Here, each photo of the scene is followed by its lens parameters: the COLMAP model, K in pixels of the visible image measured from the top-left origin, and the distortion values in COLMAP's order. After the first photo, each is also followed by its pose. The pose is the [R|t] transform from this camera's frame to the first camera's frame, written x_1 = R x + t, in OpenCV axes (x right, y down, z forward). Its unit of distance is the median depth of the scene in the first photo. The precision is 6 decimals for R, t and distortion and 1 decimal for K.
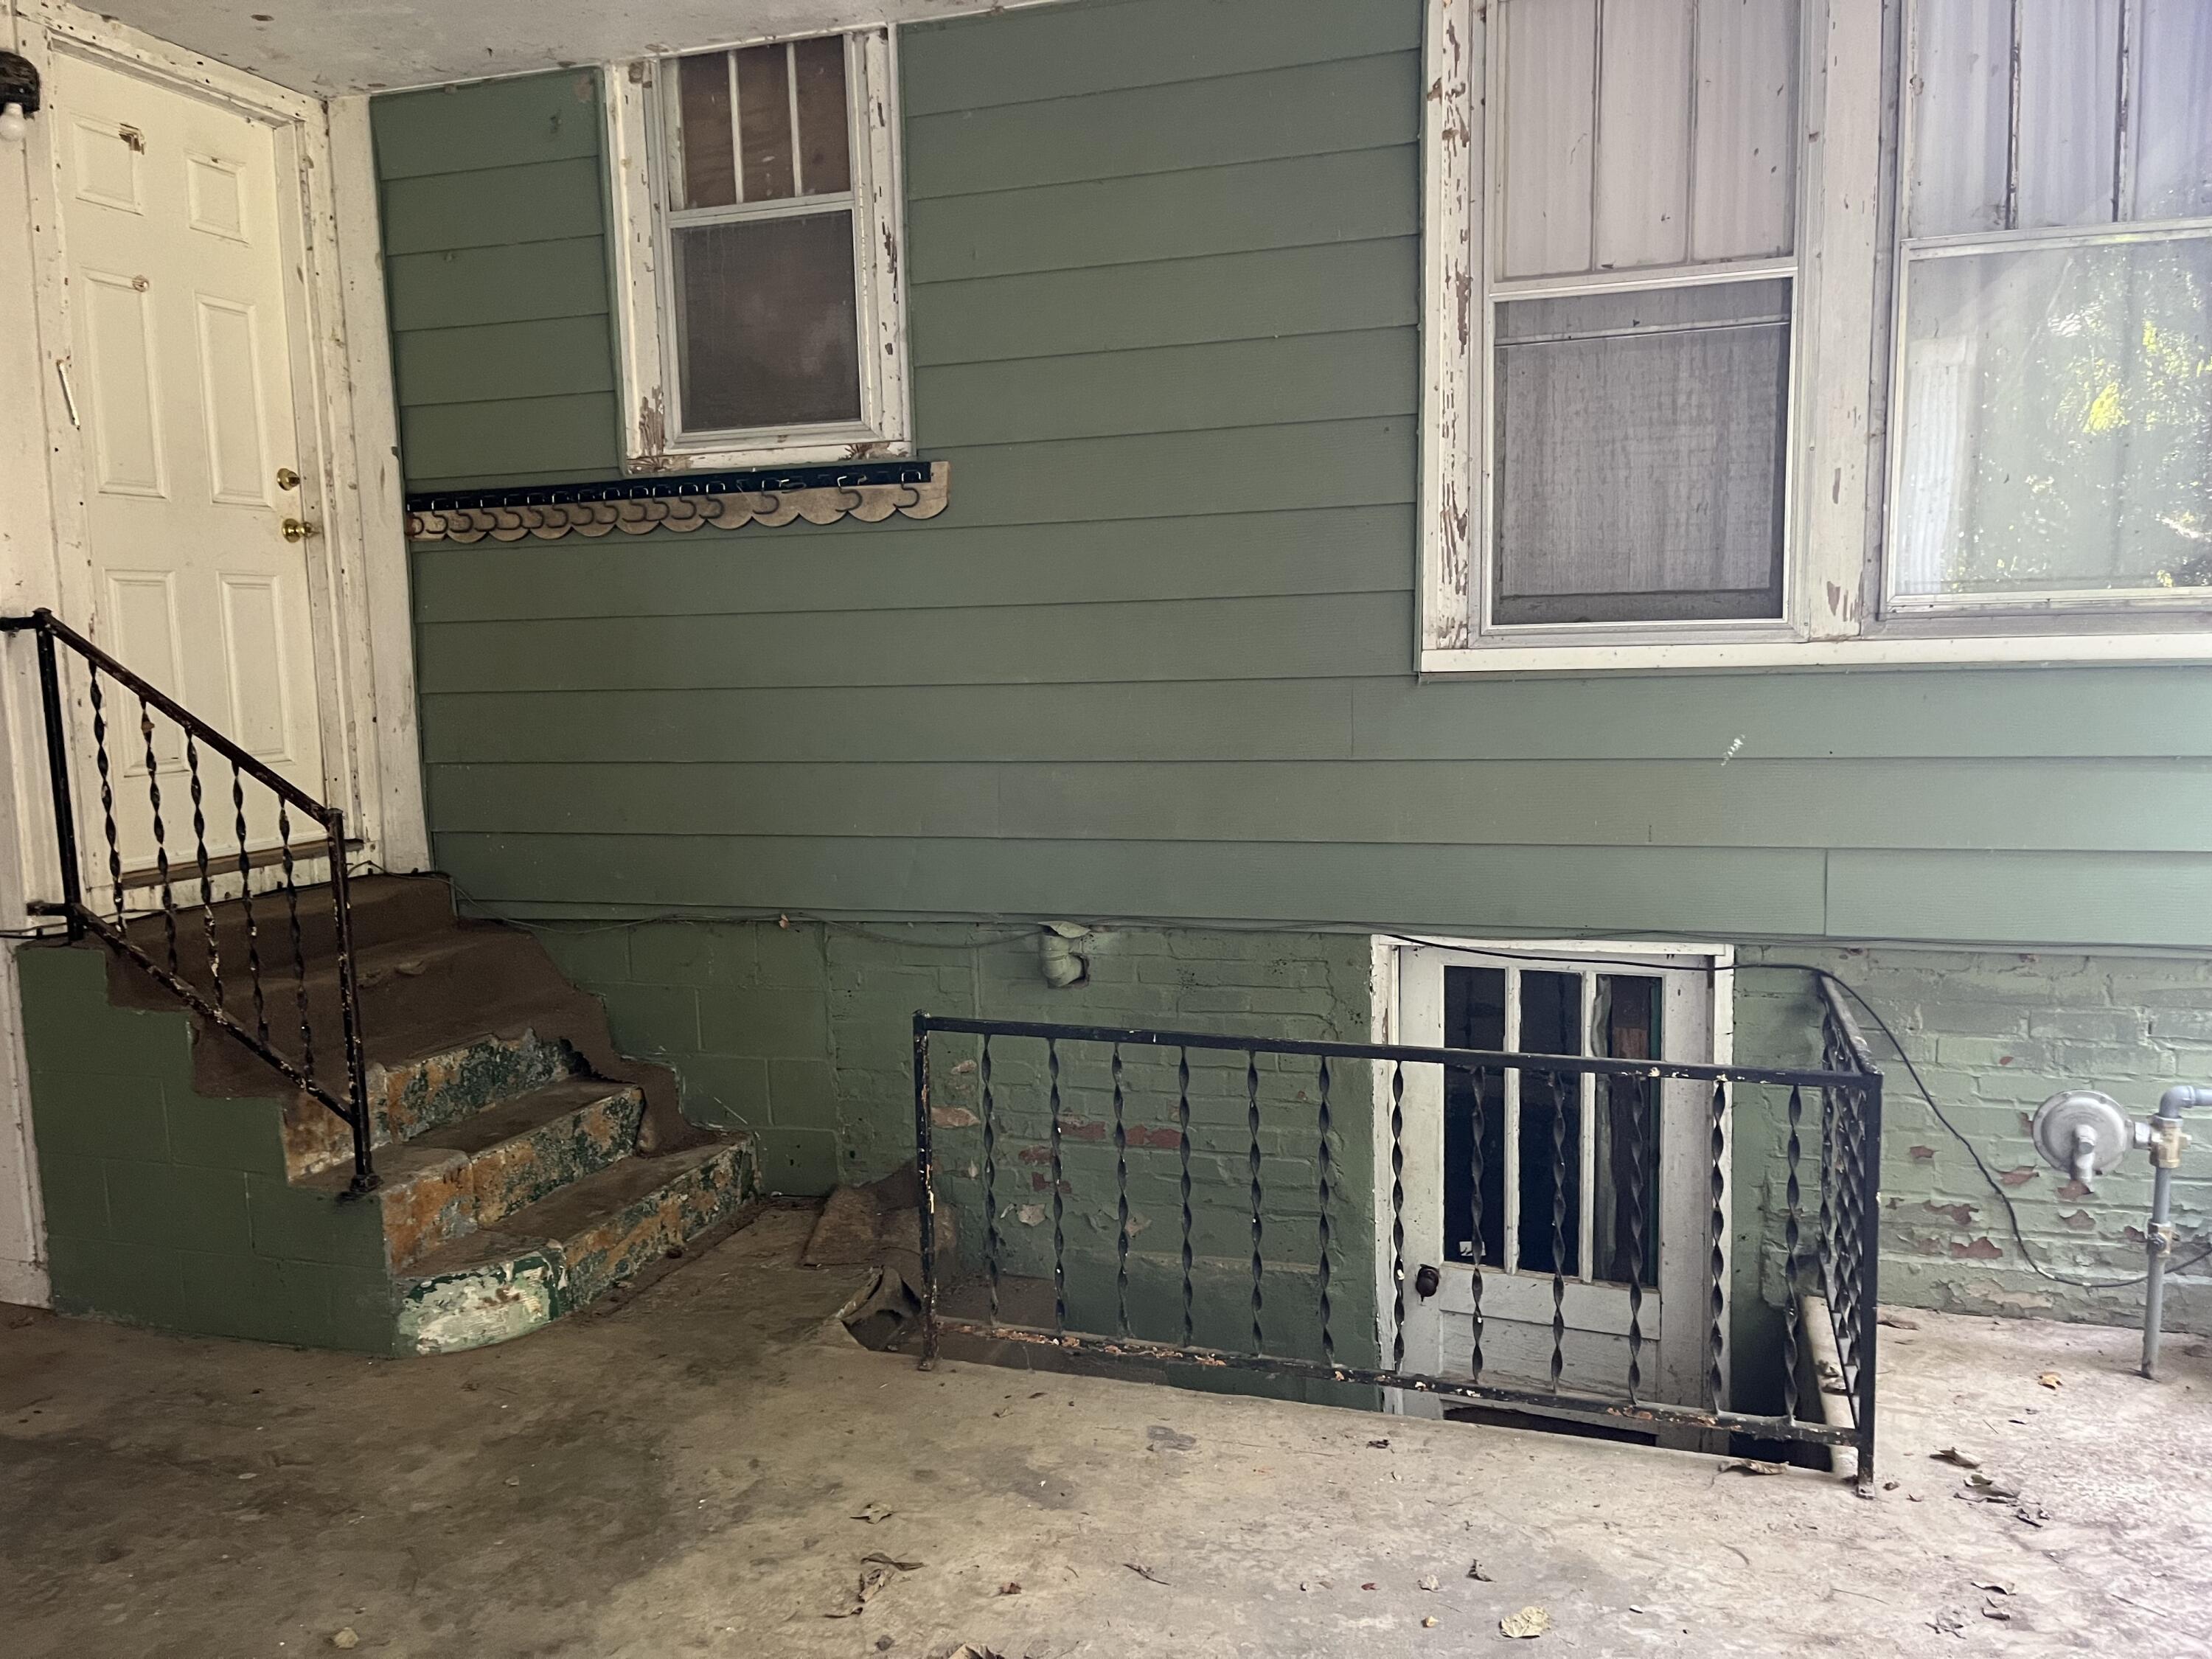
lens RADIAL K [[1686.5, 0, 1092.2], [0, 1686.5, 845.7], [0, 0, 1]] dist [0.069615, -0.086193]
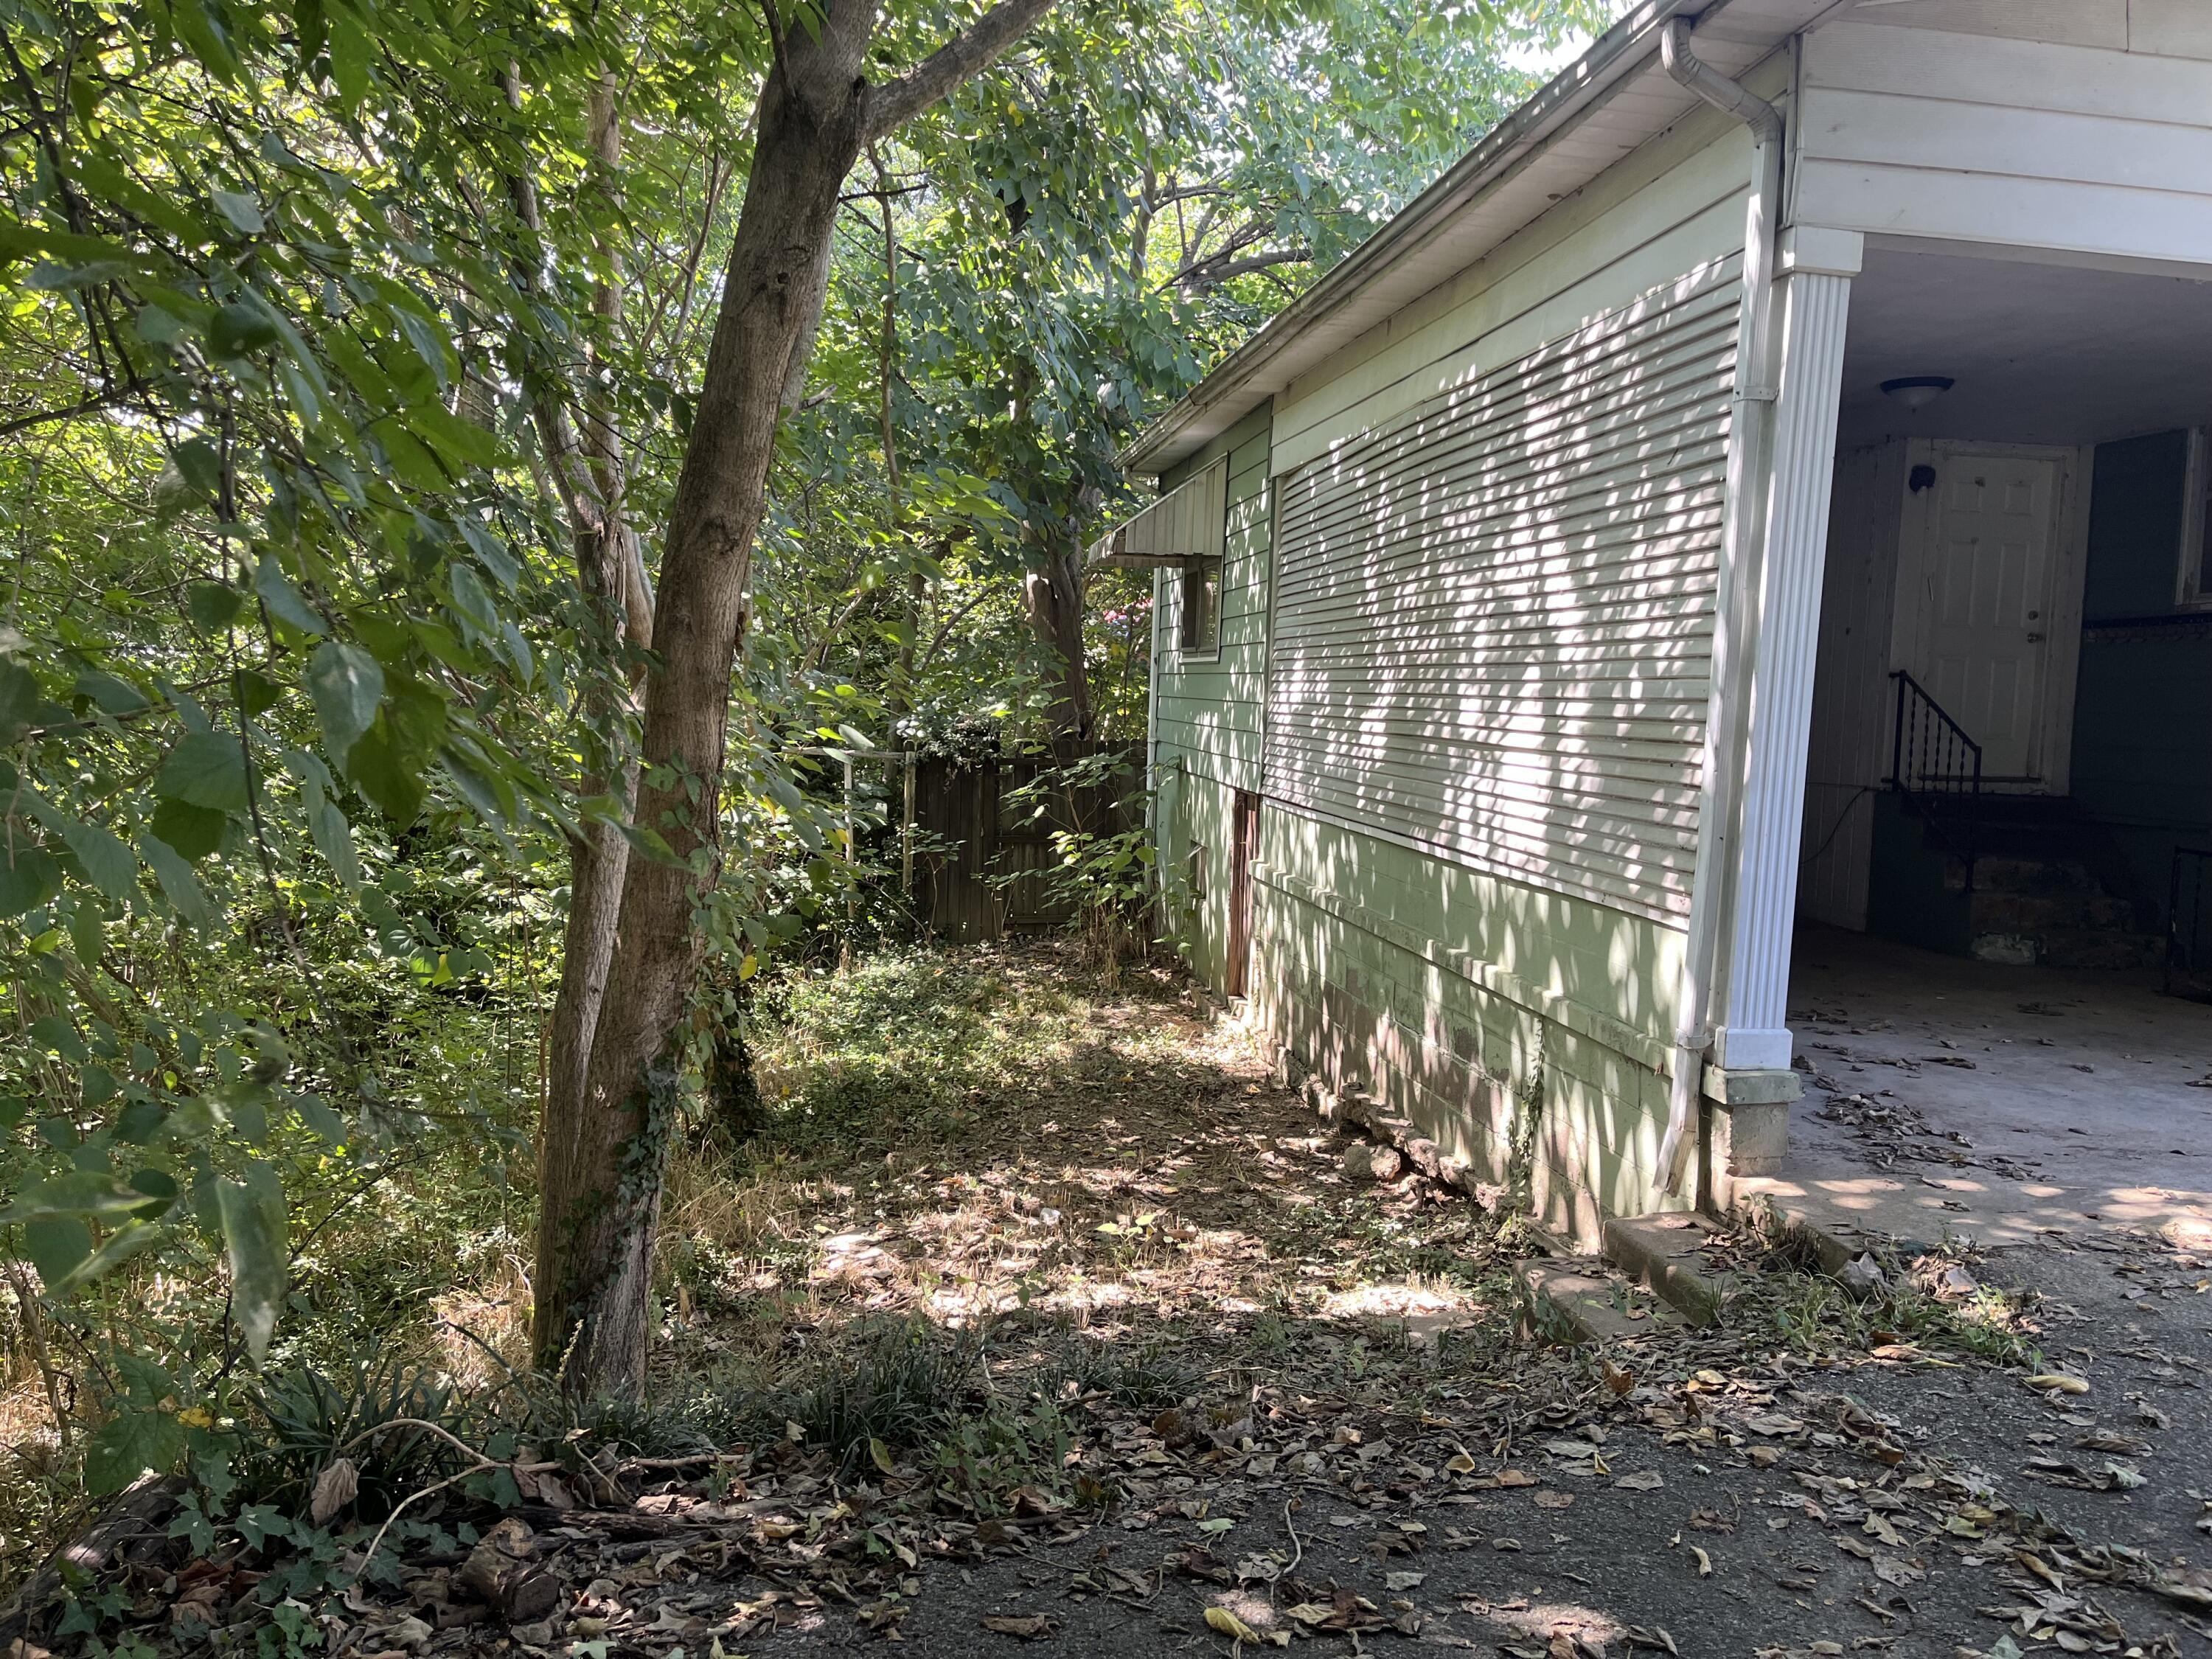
lens RADIAL K [[1686.5, 0, 1097.0], [0, 1686.5, 829.1], [0, 0, 1]] dist [0.069615, -0.086193]
pose [[0.439706, 0.108586, -0.891554, 1.109483], [-0.149846, 0.987621, 0.046384, 0.155745], [0.885554, 0.113200, 0.450534, -1.163447]]
